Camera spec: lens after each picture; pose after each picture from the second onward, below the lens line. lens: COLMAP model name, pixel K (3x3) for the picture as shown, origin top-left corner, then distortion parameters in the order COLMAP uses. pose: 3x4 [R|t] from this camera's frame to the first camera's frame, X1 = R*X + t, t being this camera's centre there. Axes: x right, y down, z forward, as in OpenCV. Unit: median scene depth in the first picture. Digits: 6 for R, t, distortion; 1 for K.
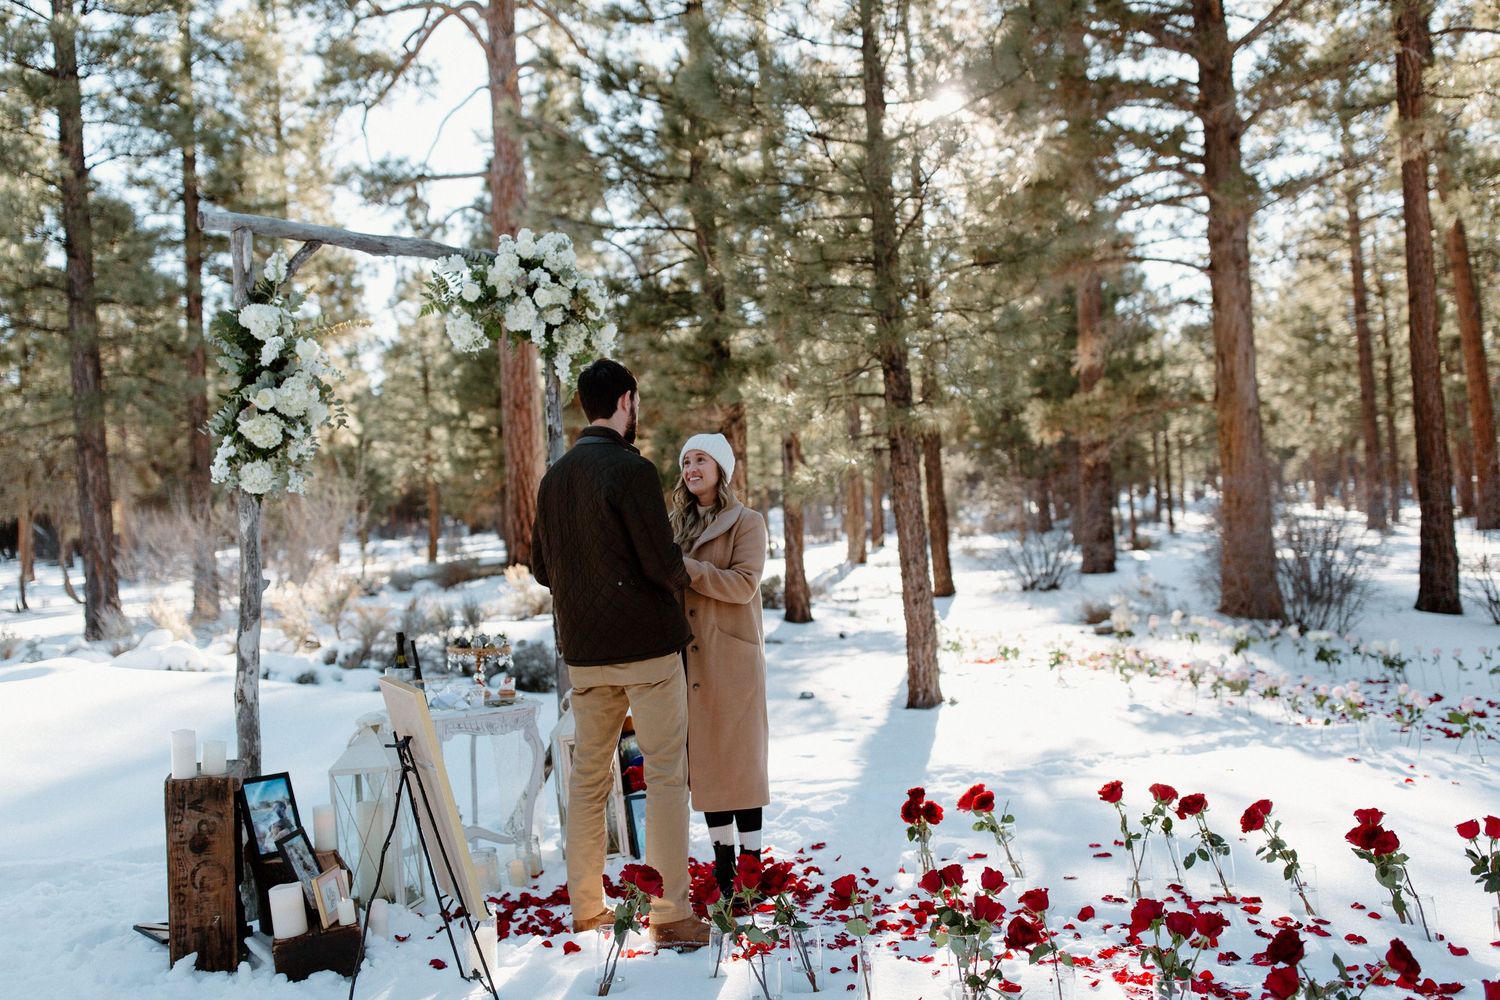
lens RADIAL K [[1438.5, 0, 727.5], [0, 1438.5, 498.0], [0, 0, 1]] dist [-0.009635, -0.018694]
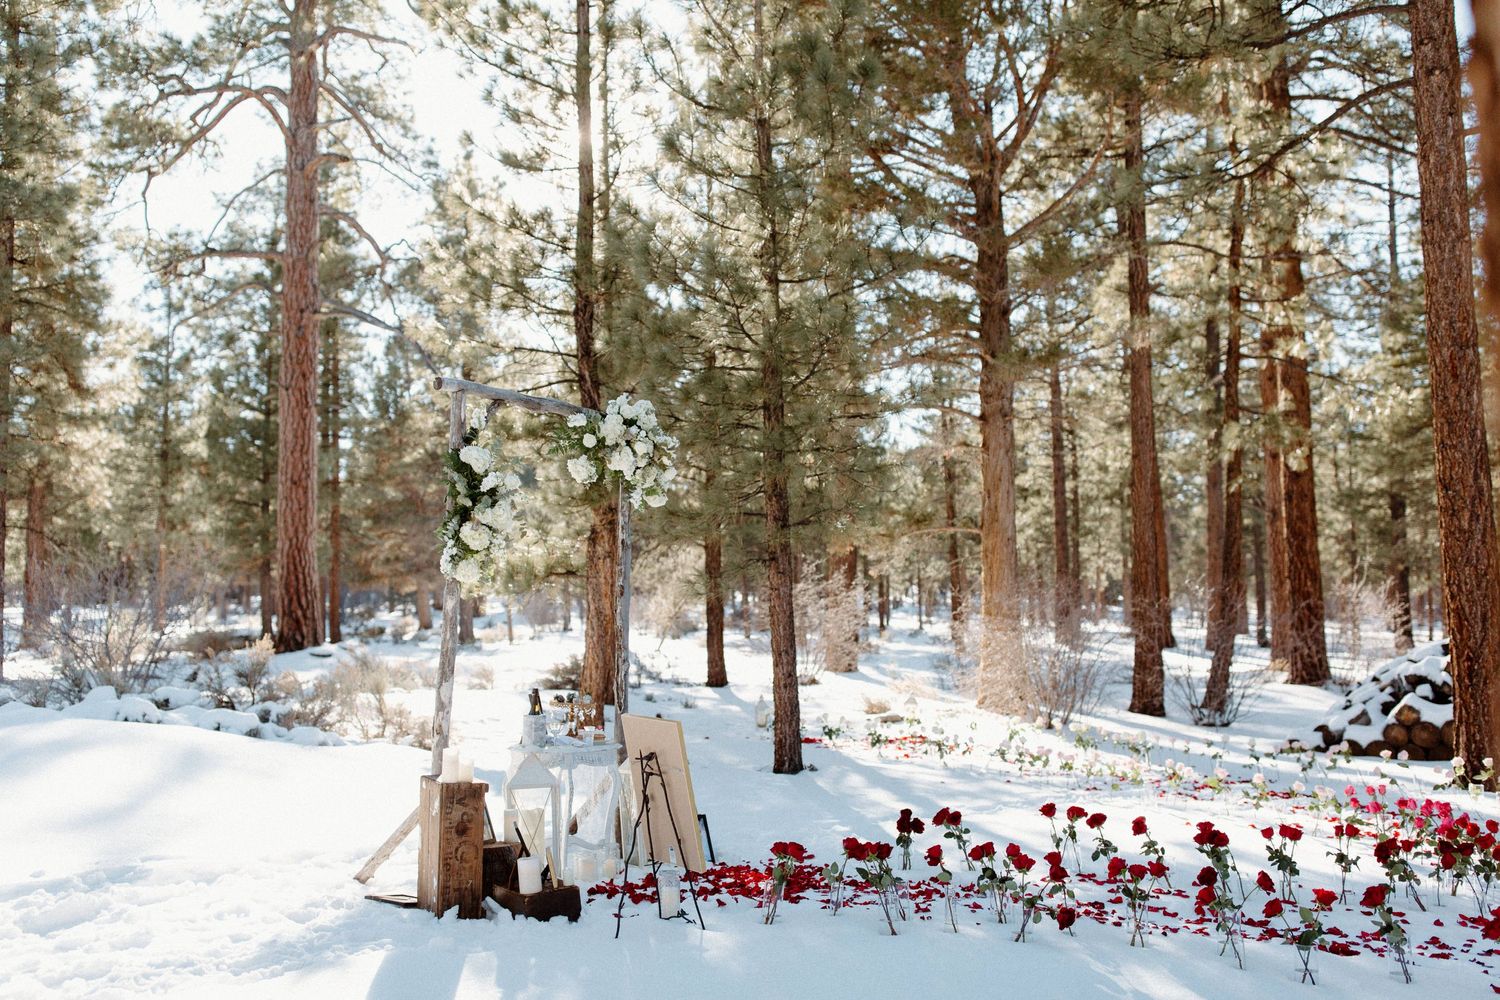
lens RADIAL K [[1438.5, 0, 727.5], [0, 1438.5, 498.0], [0, 0, 1]] dist [-0.009635, -0.018694]
pose [[0.976771, 0.066792, 0.203609, -0.178542], [-0.053985, 0.996236, -0.067824, -0.001878], [-0.207372, 0.055257, 0.976700, -0.198285]]
